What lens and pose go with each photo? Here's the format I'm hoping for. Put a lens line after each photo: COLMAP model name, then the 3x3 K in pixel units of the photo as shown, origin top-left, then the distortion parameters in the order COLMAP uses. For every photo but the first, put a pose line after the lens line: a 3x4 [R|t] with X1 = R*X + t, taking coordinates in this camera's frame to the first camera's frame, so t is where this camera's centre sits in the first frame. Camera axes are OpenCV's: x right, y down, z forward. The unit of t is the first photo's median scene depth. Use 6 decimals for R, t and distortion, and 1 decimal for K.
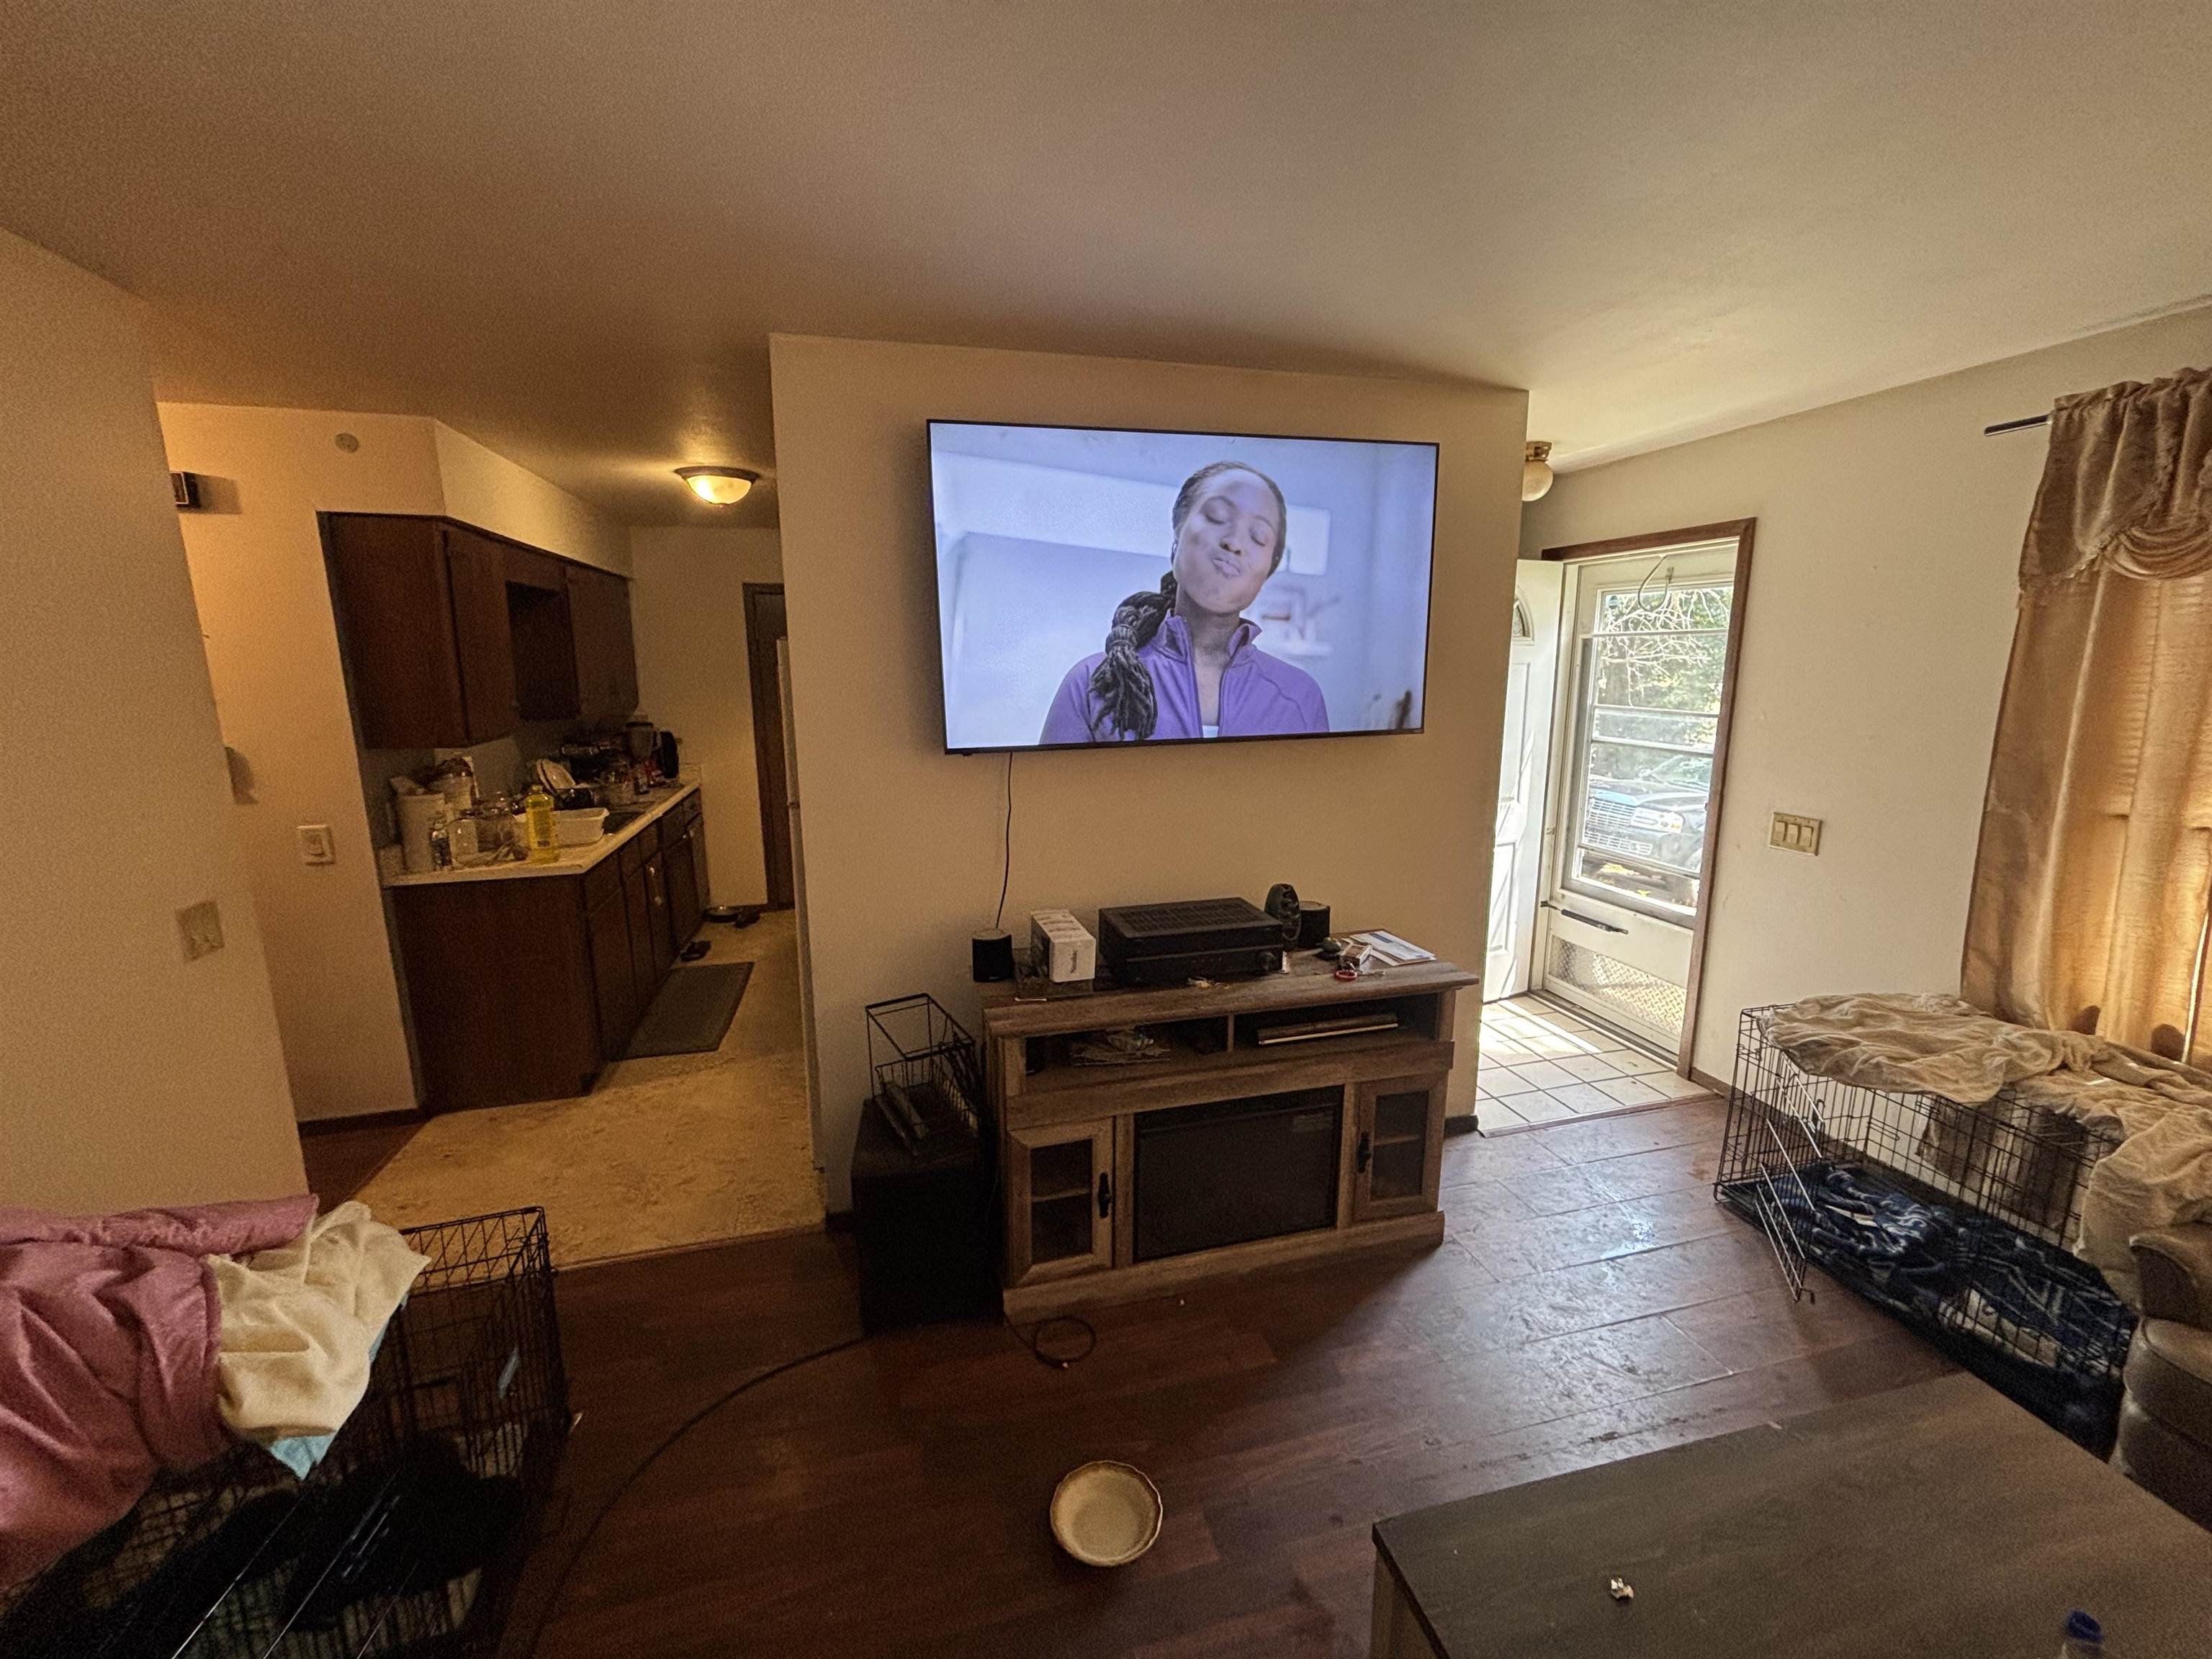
lens RADIAL K [[893.8, 0, 1101.0], [0, 893.8, 830.2], [0, 0, 1]] dist [-0.001430, -0.000534]
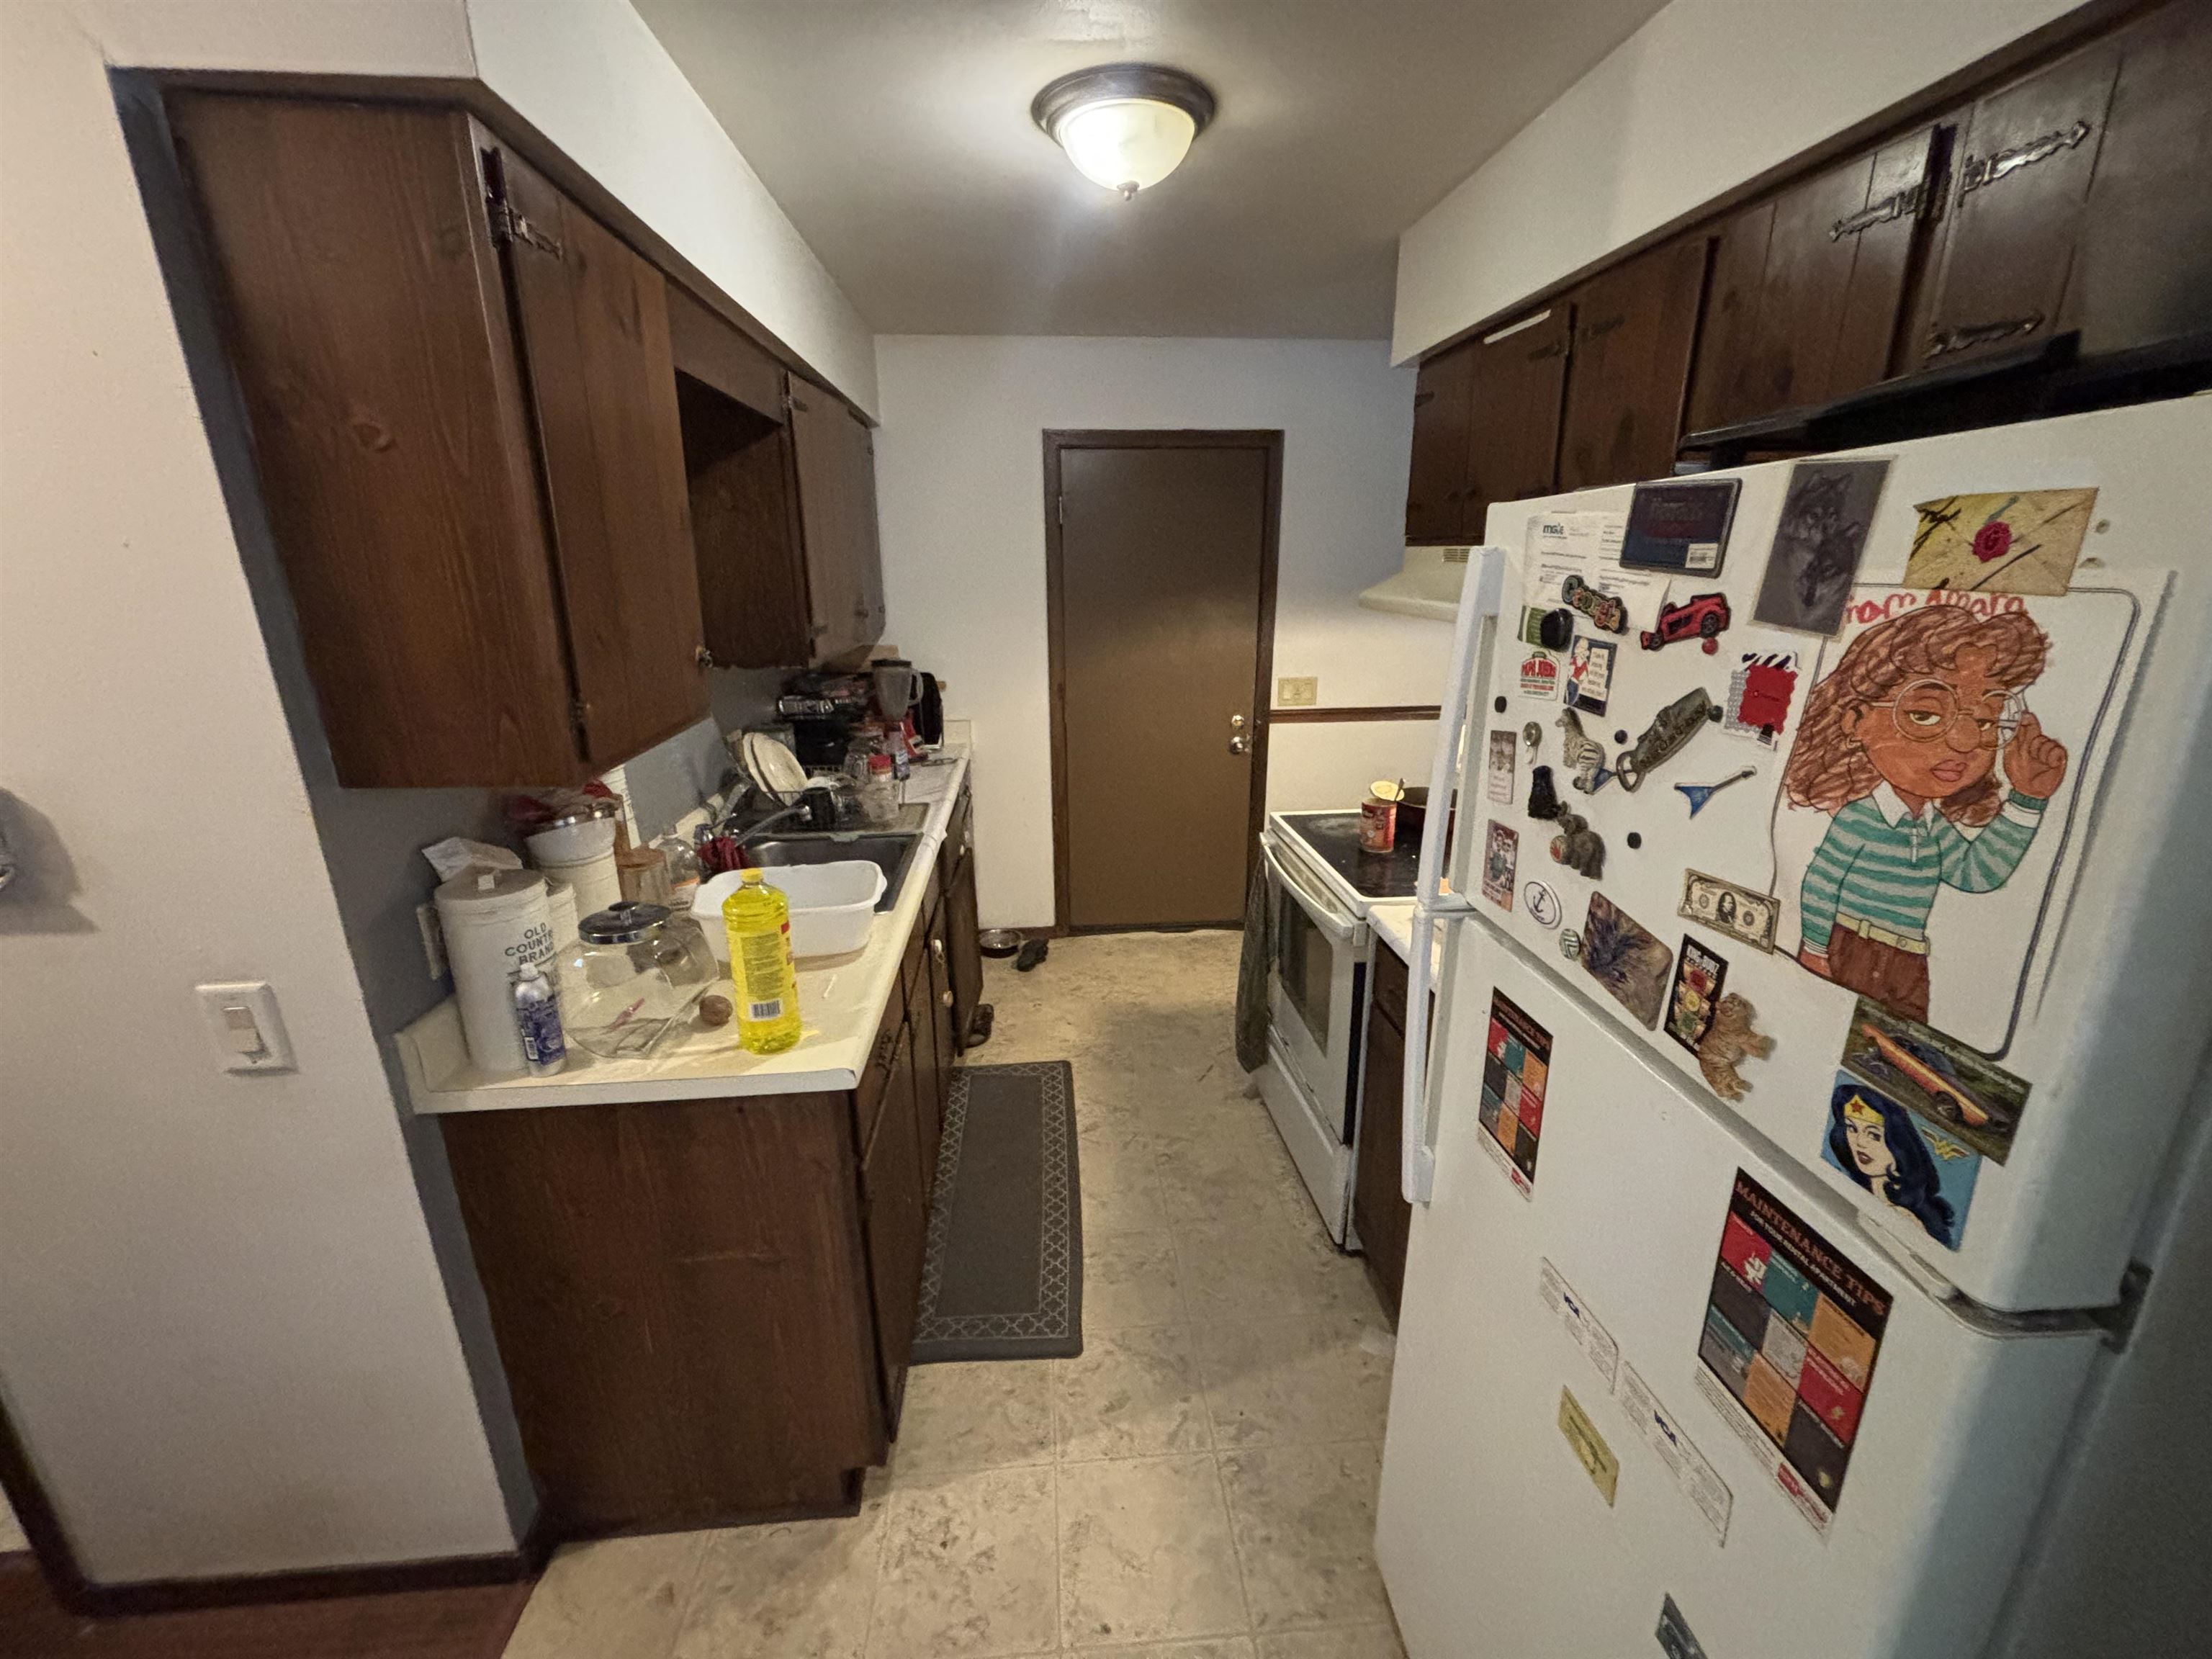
lens RADIAL K [[893.8, 0, 1101.0], [0, 893.8, 830.2], [0, 0, 1]] dist [-0.001430, -0.000534]
pose [[0.983077, 0.049510, -0.176378, -0.288307], [-0.031034, 0.993880, 0.106012, -0.082434], [0.180547, -0.098744, 0.978597, 0.452042]]
